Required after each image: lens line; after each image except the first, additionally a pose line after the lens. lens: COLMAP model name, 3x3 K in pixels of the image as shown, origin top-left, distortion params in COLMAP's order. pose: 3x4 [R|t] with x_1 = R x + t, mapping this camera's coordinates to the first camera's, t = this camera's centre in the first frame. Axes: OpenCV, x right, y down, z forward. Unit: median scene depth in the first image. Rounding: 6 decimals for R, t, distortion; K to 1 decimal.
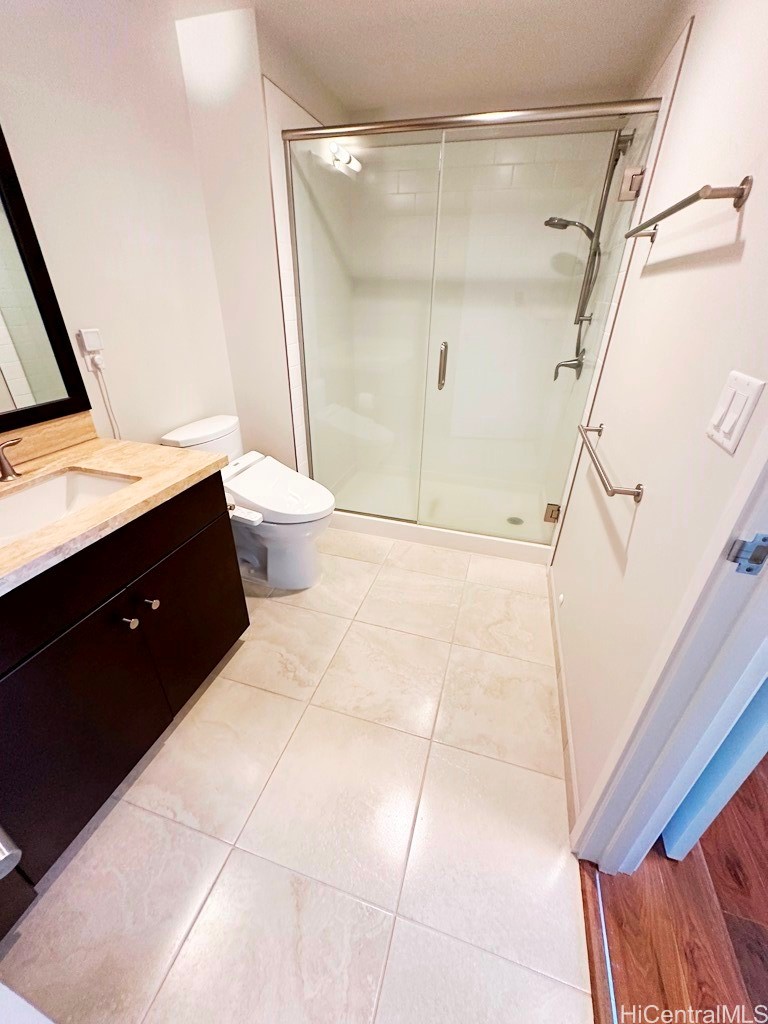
lens RADIAL K [[408.0, 0, 382.2], [0, 408.0, 513.1], [0, 0, 1]] dist [-0.000492, 0.000204]
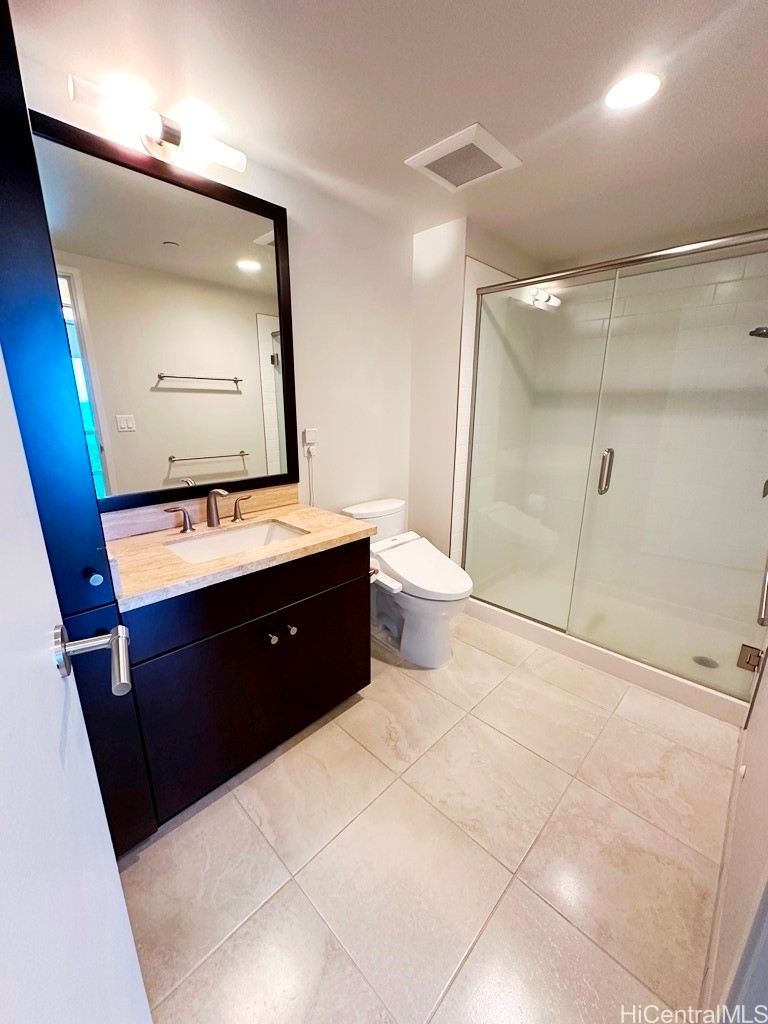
lens RADIAL K [[408.0, 0, 382.2], [0, 408.0, 513.1], [0, 0, 1]] dist [-0.000492, 0.000204]
pose [[0.886914, 0.109472, -0.448775, 0.144607], [-0.212641, 0.959215, -0.186256, 0.036048], [0.410082, 0.260621, 0.874019, -0.054430]]
